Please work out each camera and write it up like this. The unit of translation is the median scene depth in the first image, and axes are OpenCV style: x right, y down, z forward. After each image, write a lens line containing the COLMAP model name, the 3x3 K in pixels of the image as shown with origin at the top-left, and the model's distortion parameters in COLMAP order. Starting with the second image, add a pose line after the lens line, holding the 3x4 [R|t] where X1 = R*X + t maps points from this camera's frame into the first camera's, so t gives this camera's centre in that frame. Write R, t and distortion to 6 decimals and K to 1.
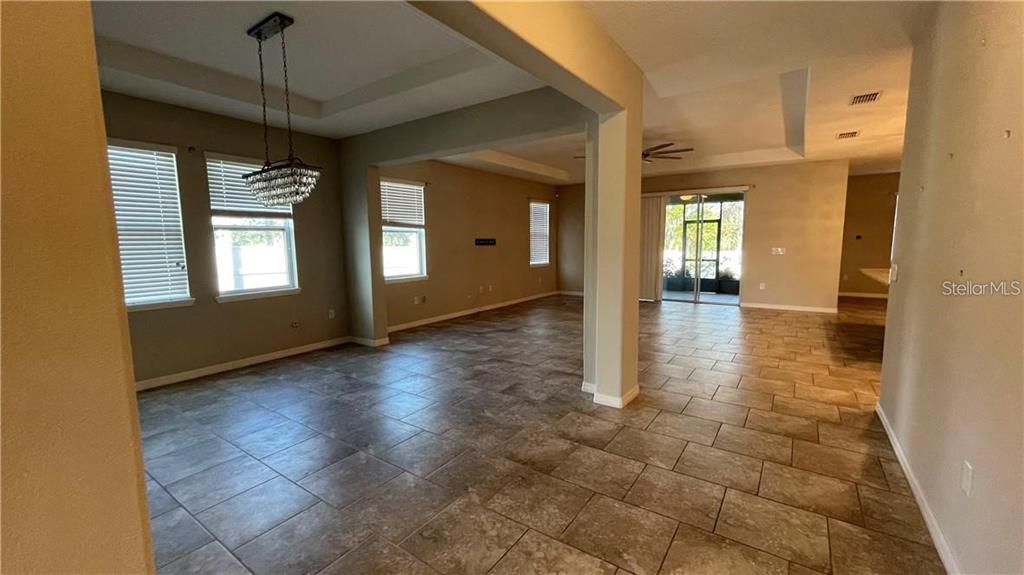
lens RADIAL K [[412.1, 0, 511.6], [0, 412.1, 287.7], [0, 0, 1]] dist [-0.001260, -0.000062]
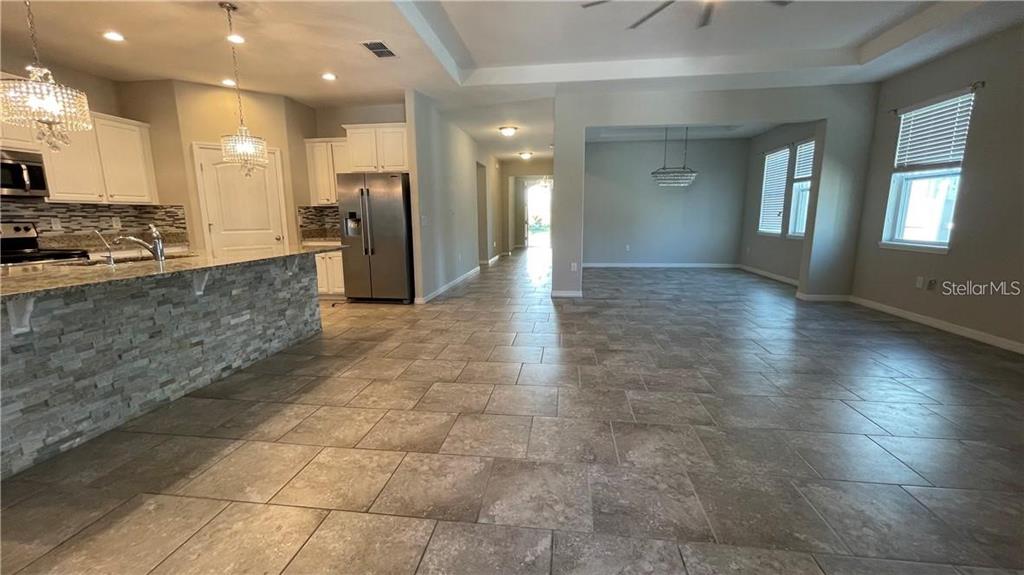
lens RADIAL K [[412.1, 0, 512.3], [0, 412.1, 287.3], [0, 0, 1]] dist [-0.001260, -0.000062]
pose [[-0.885707, 0.103056, -0.452662, 0.702519], [-0.028941, 0.960896, 0.275393, -0.133252], [0.463342, 0.257018, -0.848090, 1.363807]]
